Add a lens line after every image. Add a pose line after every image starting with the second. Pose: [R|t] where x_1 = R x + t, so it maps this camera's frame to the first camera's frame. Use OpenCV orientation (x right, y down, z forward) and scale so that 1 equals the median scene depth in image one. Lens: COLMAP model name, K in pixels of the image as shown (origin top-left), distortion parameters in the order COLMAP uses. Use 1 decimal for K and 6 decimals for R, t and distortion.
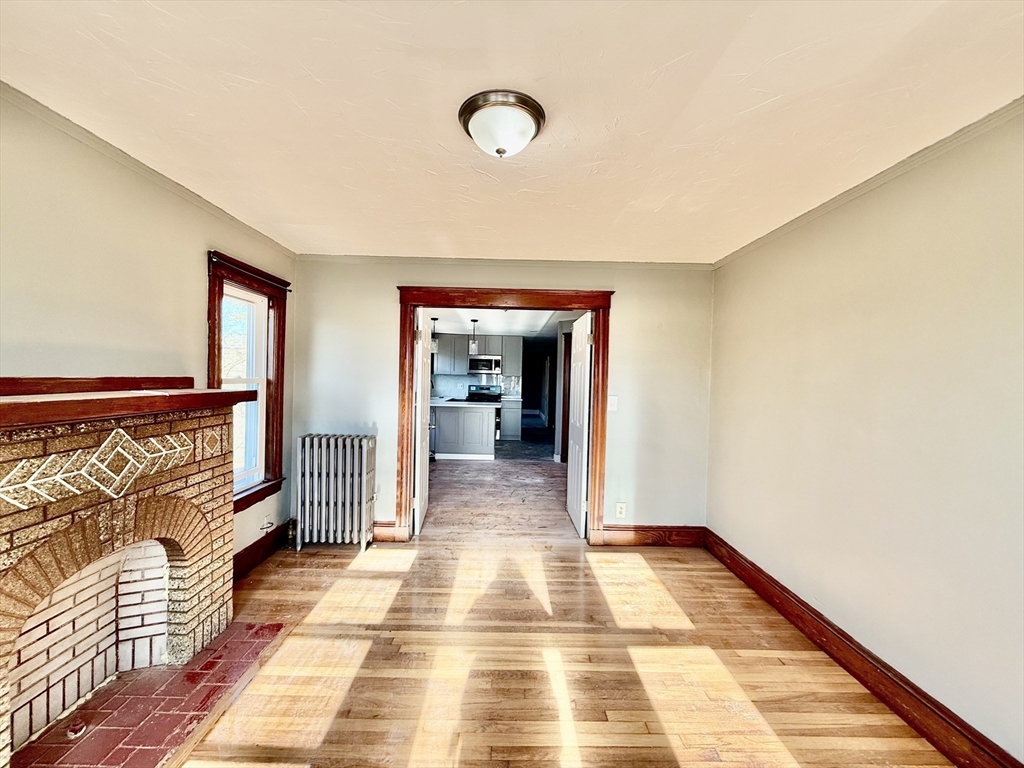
lens RADIAL K [[407.8, 0, 508.9], [0, 407.8, 383.1], [0, 0, 1]] dist [-0.001458, 0.000402]
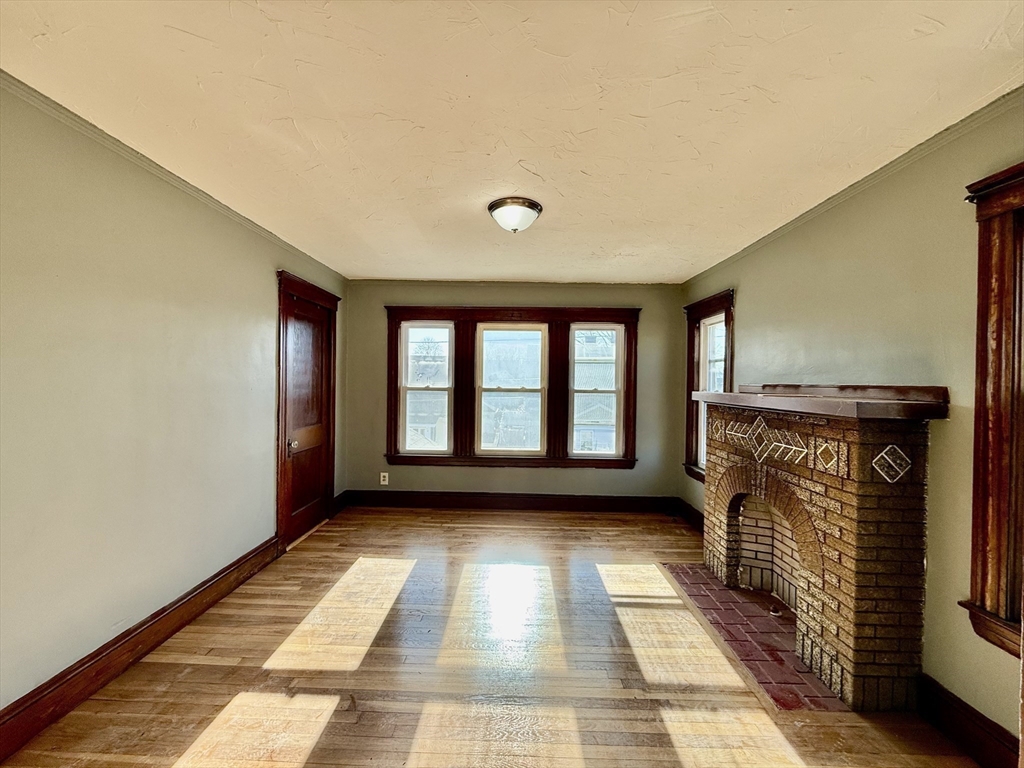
lens RADIAL K [[407.8, 0, 508.8], [0, 407.8, 382.2], [0, 0, 1]] dist [-0.001458, 0.000402]
pose [[-0.998748, -0.039782, 0.030324, -0.043340], [-0.039166, 0.999019, 0.020651, -0.007496], [-0.031116, 0.019437, -0.999327, 1.707639]]
